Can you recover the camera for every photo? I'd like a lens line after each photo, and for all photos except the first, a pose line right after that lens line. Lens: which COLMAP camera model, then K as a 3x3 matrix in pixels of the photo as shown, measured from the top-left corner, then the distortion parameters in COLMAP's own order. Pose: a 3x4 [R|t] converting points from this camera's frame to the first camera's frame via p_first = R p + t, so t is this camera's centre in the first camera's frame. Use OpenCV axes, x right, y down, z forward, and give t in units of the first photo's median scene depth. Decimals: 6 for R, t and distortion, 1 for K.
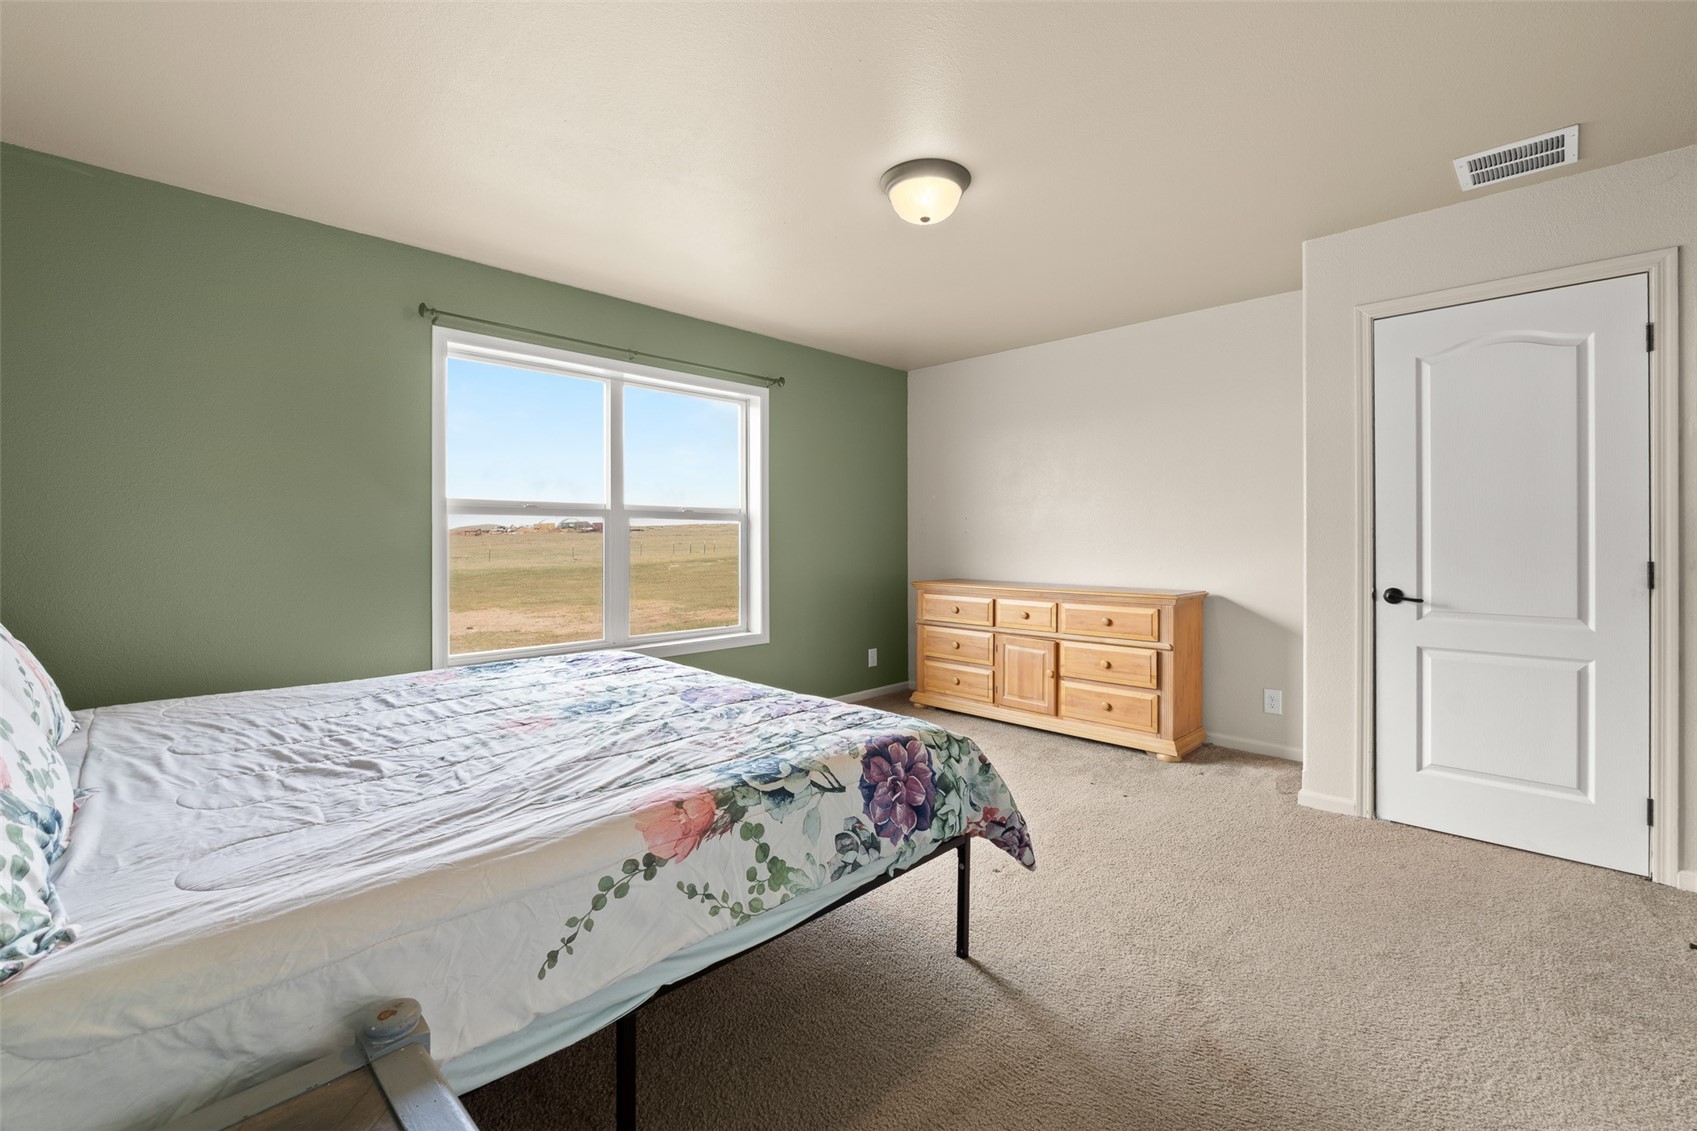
lens RADIAL K [[710.1, 0, 851.4], [0, 710.1, 548.5], [0, 0, 1]] dist [-0.000806, -0.000117]
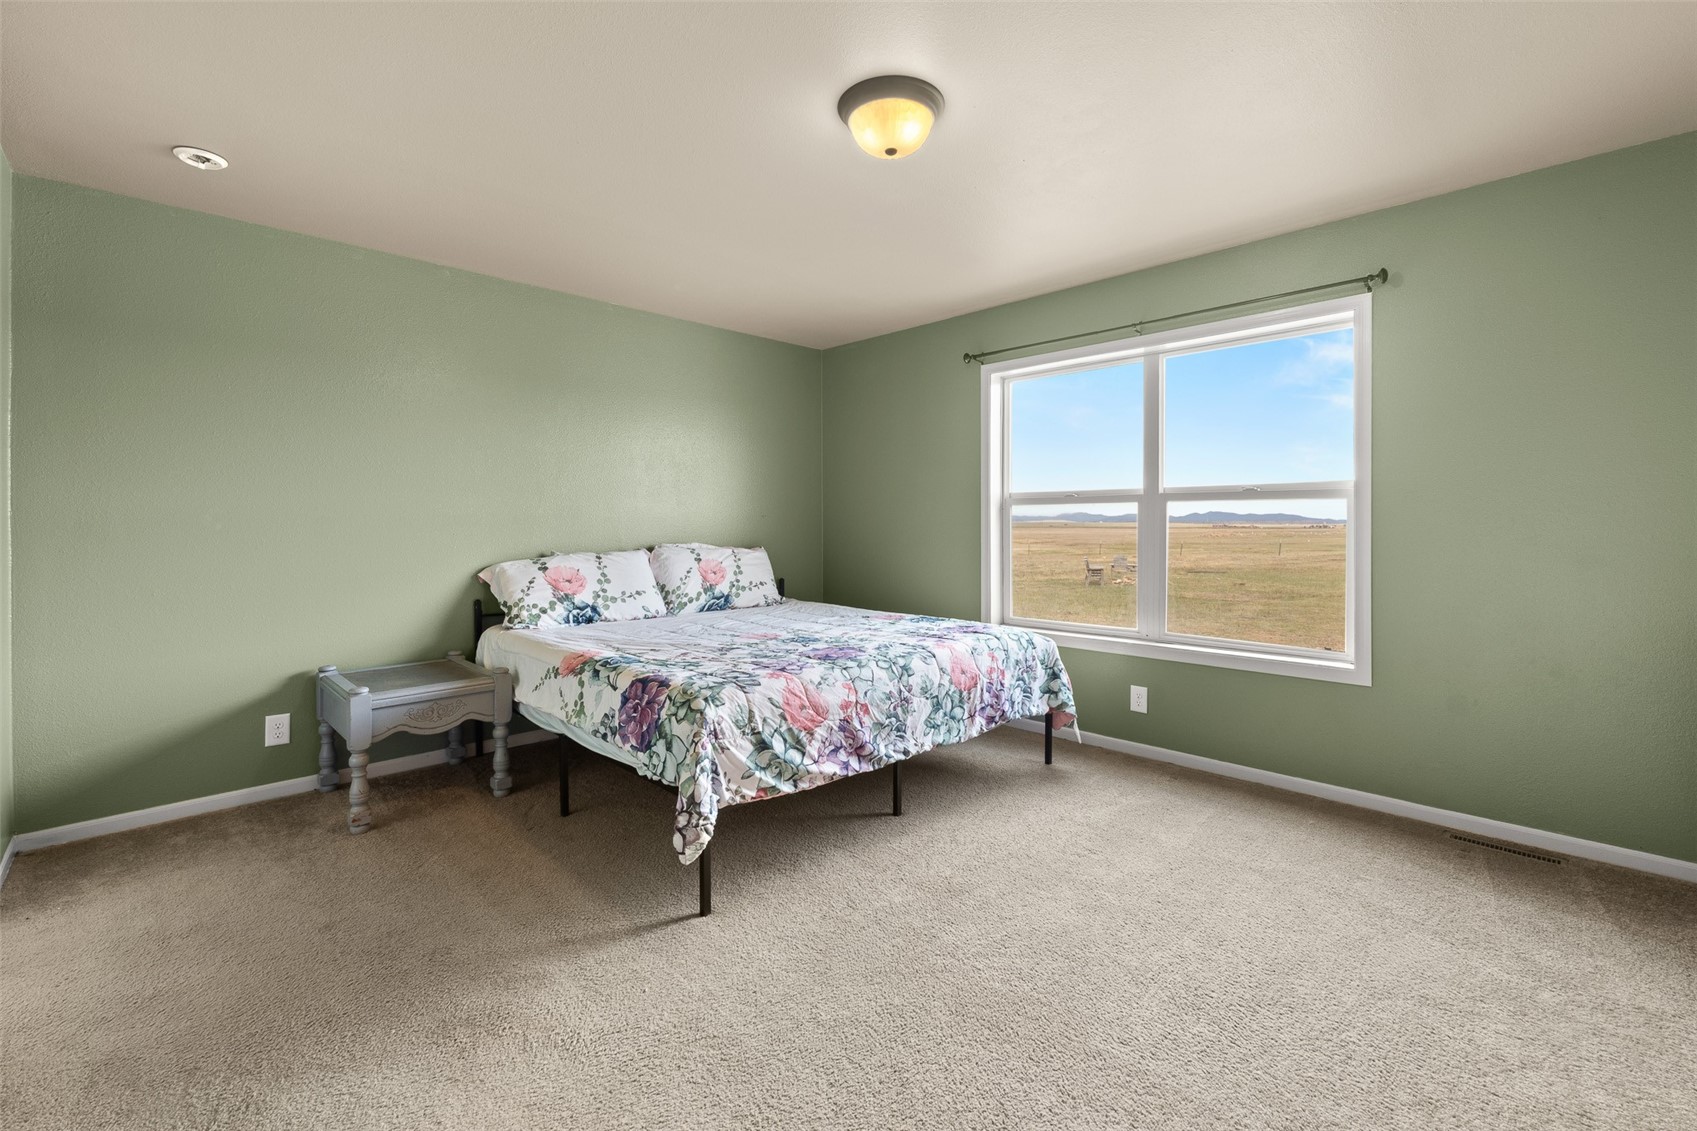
lens RADIAL K [[710.1, 0, 851.4], [0, 710.1, 548.5], [0, 0, 1]] dist [-0.000806, -0.000117]
pose [[0.004505, 0.036276, -0.999332, 0.769373], [-0.017757, 0.999187, 0.036191, -0.013243], [0.999832, 0.017582, 0.005146, 0.766778]]
